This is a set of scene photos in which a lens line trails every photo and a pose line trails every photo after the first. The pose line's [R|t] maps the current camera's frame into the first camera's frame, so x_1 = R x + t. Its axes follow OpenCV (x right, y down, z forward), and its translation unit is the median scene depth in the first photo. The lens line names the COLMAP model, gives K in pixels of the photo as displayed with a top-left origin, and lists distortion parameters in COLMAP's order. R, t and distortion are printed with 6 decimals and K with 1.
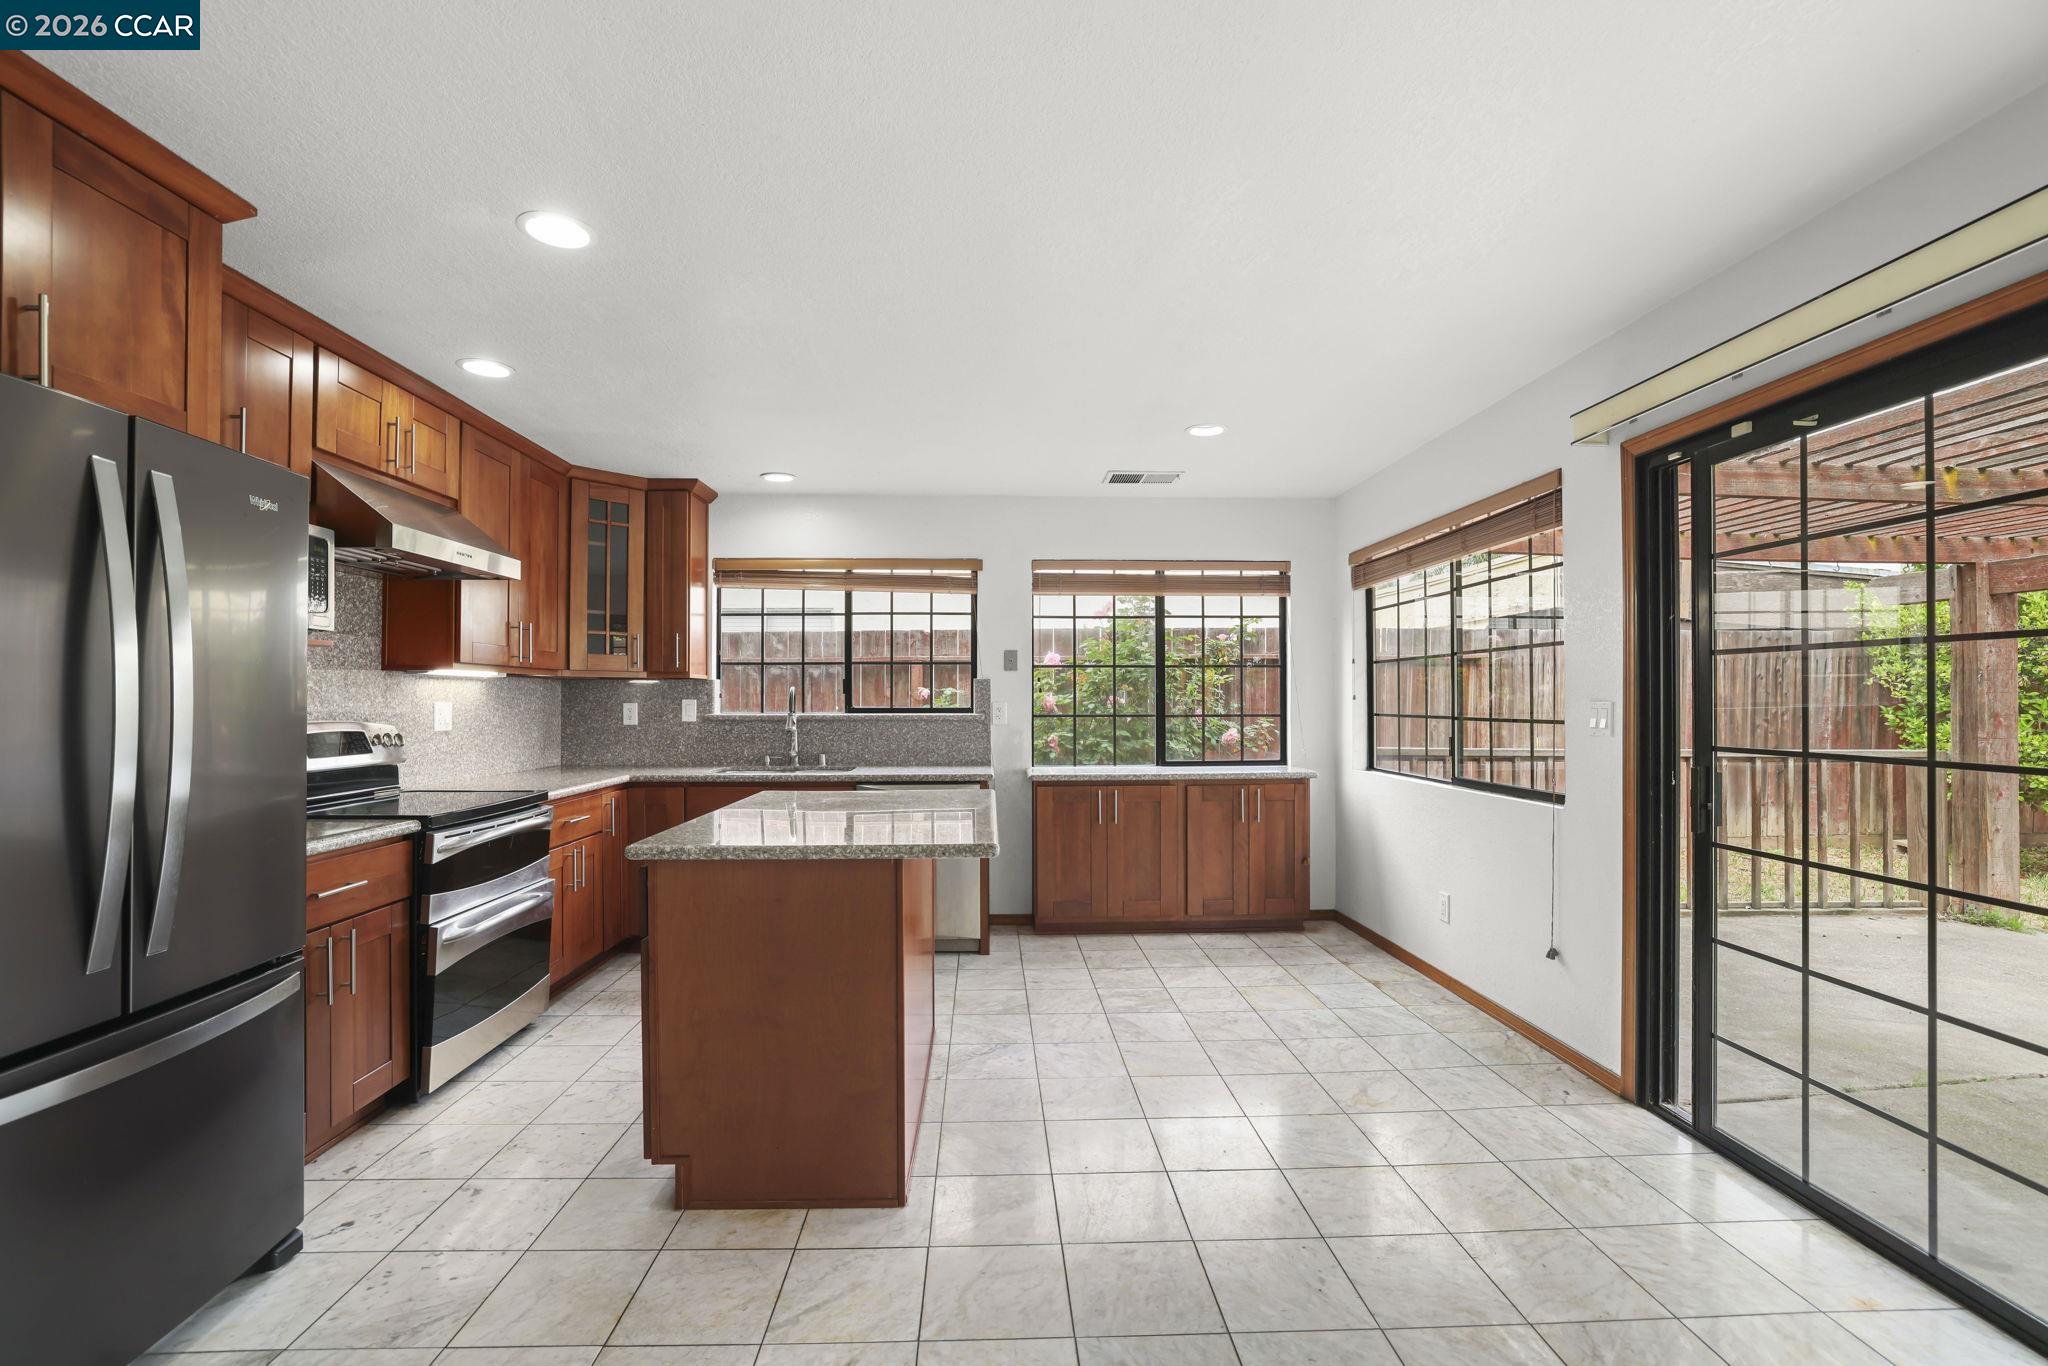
lens RADIAL K [[900.2, 0, 1024.0], [0, 900.2, 683.0], [0, 0, 1]] dist [-0.041737, 0.018288]
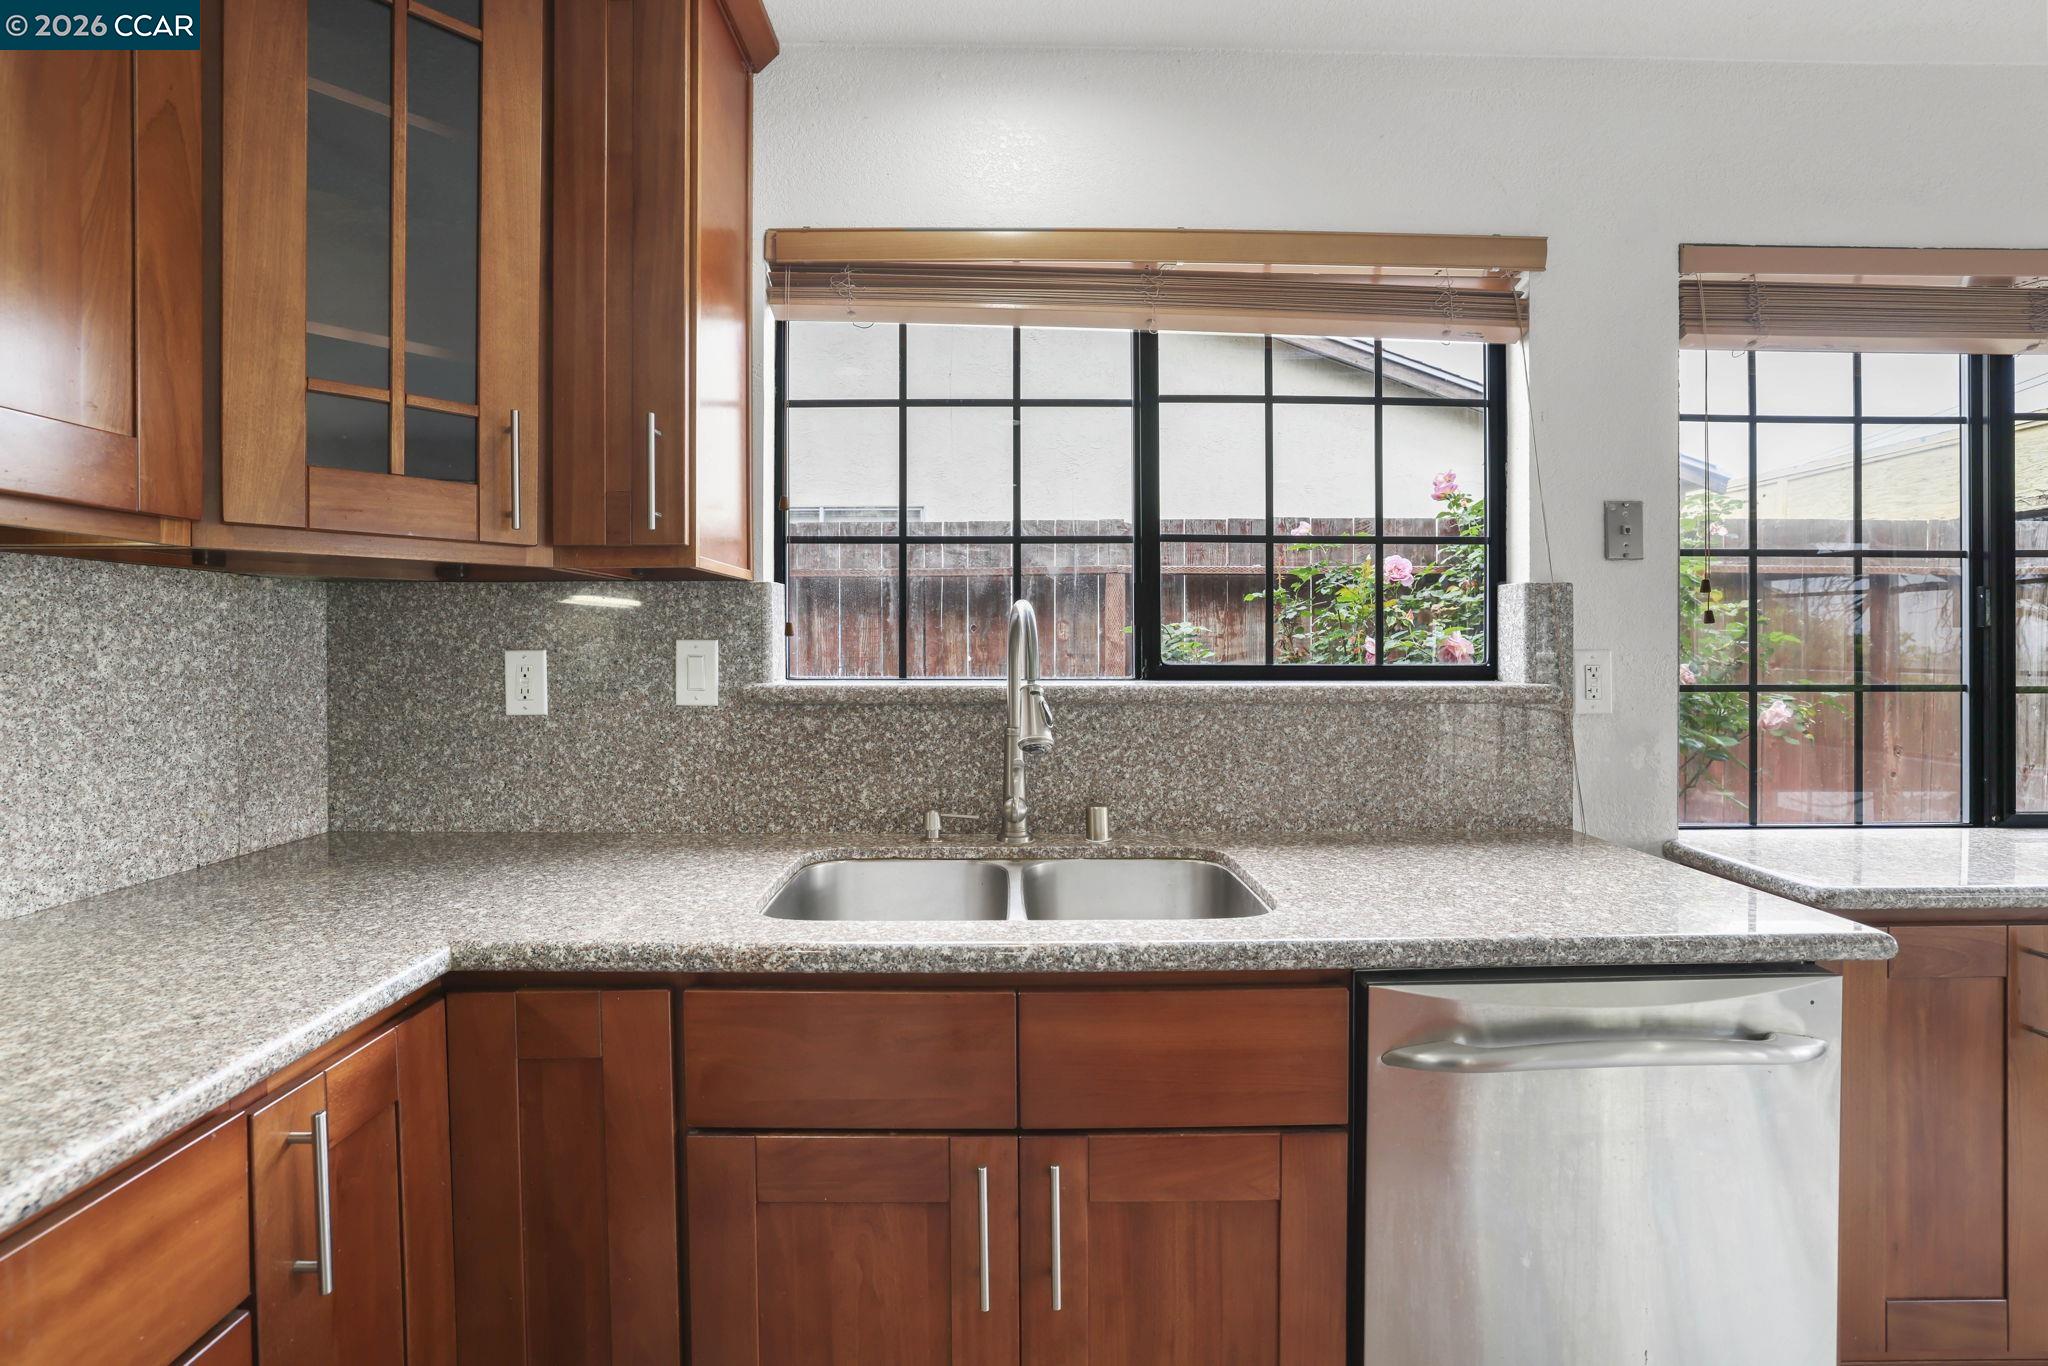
lens RADIAL K [[907.9, 0, 1017.2], [0, 907.9, 651.6], [0, 0, 1]] dist [-0.046281, 0.017797]
pose [[0.999399, 0.002143, -0.034604, -0.240791], [-0.001179, 0.999612, 0.027841, 0.012936], [0.034650, -0.027784, 0.999013, 0.661766]]
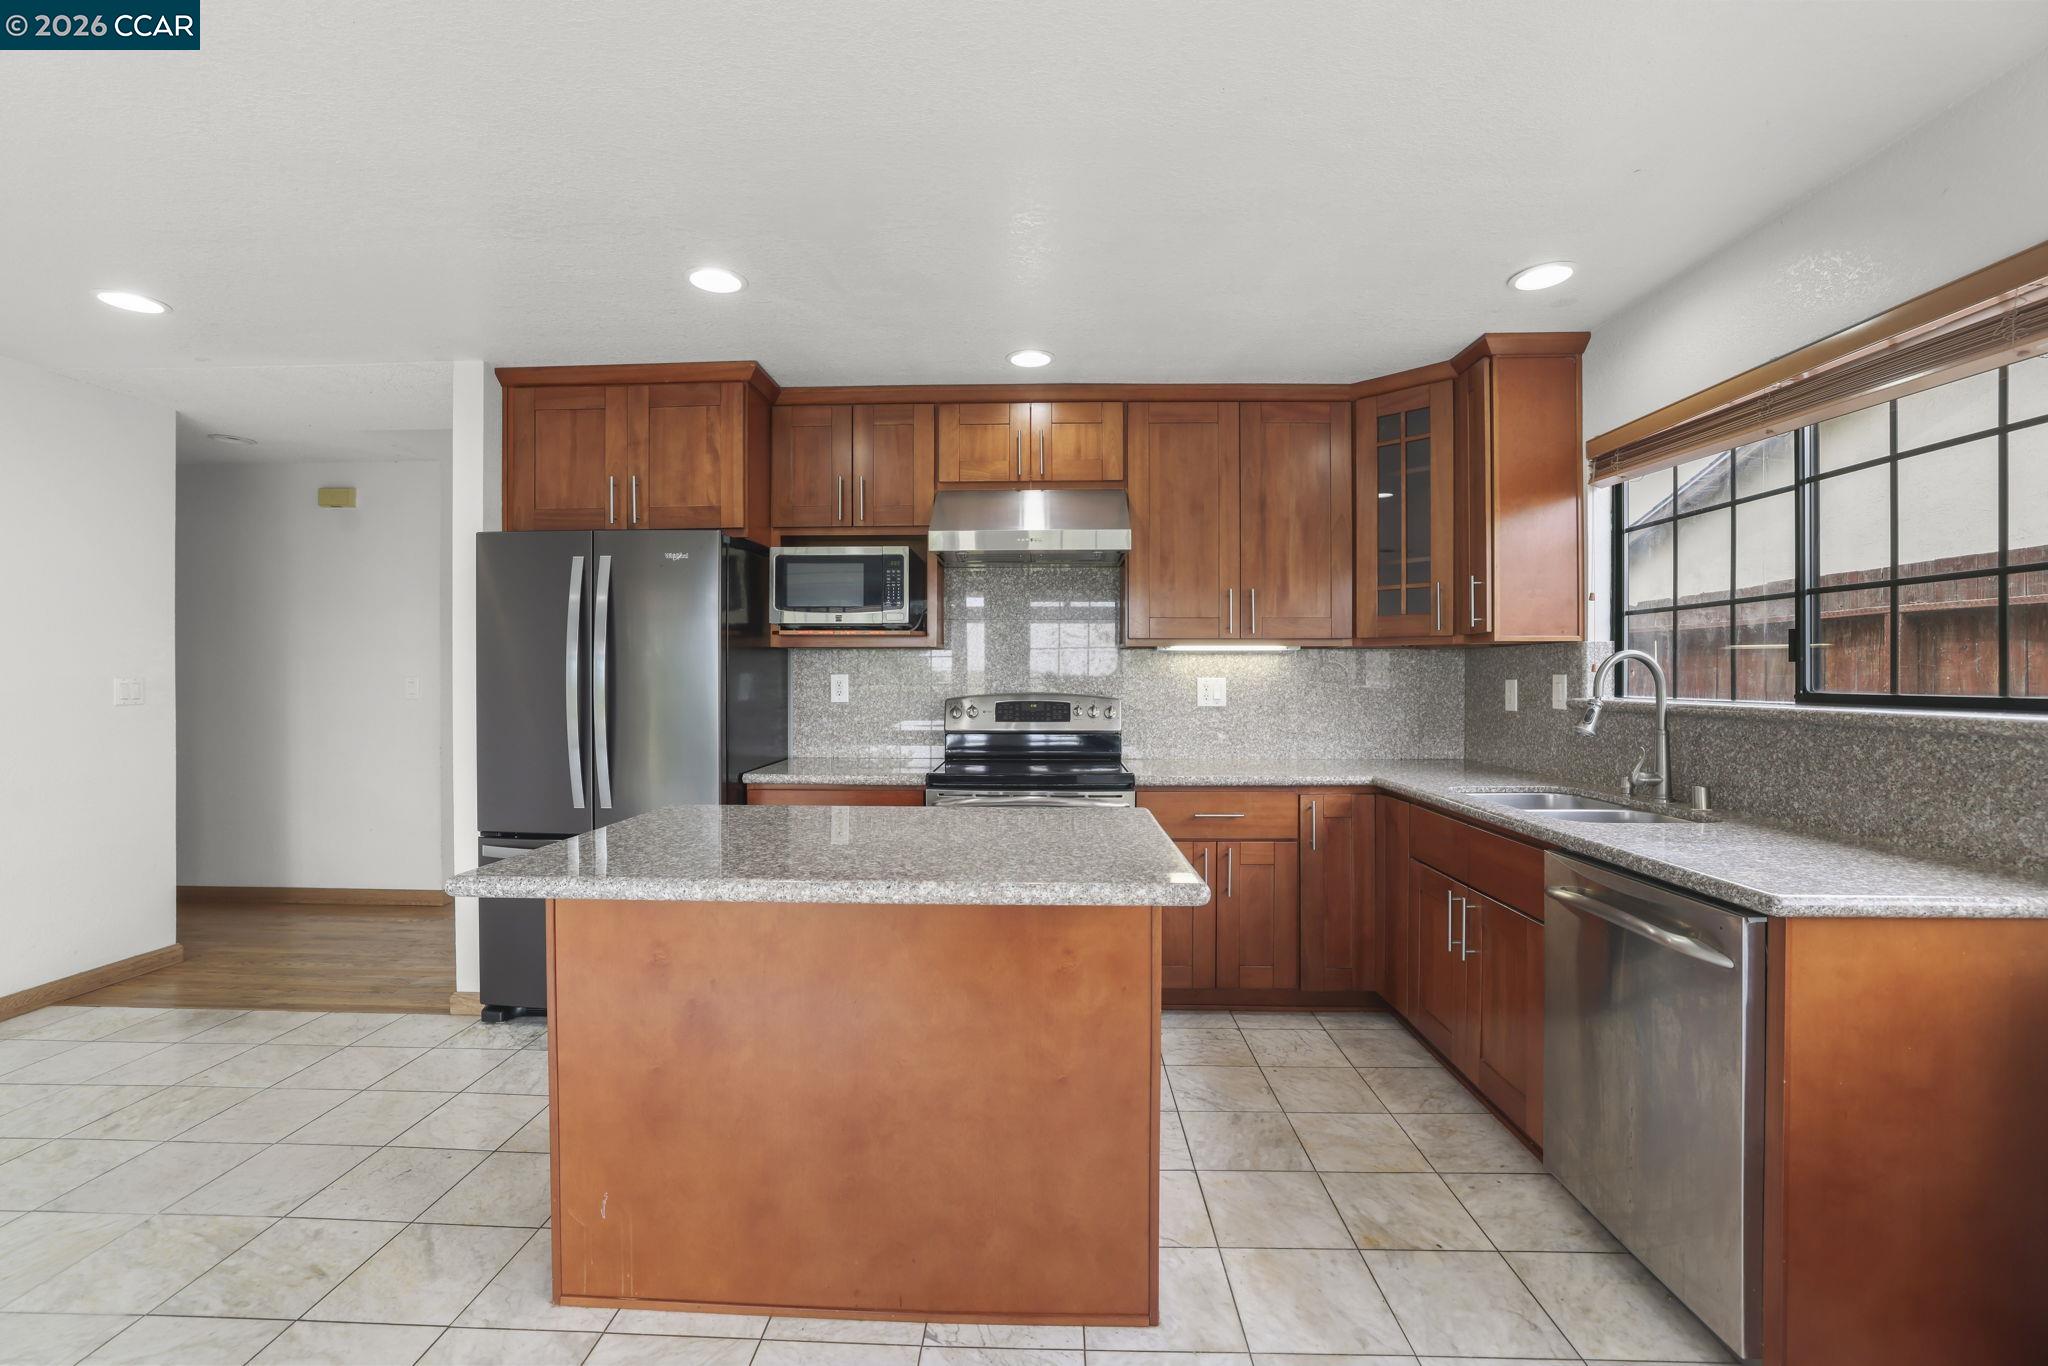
lens RADIAL K [[892.7, 0, 1013.6], [0, 892.7, 672.7], [0, 0, 1]] dist [-0.046161, 0.016920]
pose [[-0.082388, -0.002149, -0.996598, 0.275336], [0.019142, 0.999810, -0.003738, 0.012016], [0.996417, -0.019384, -0.082331, 0.663834]]
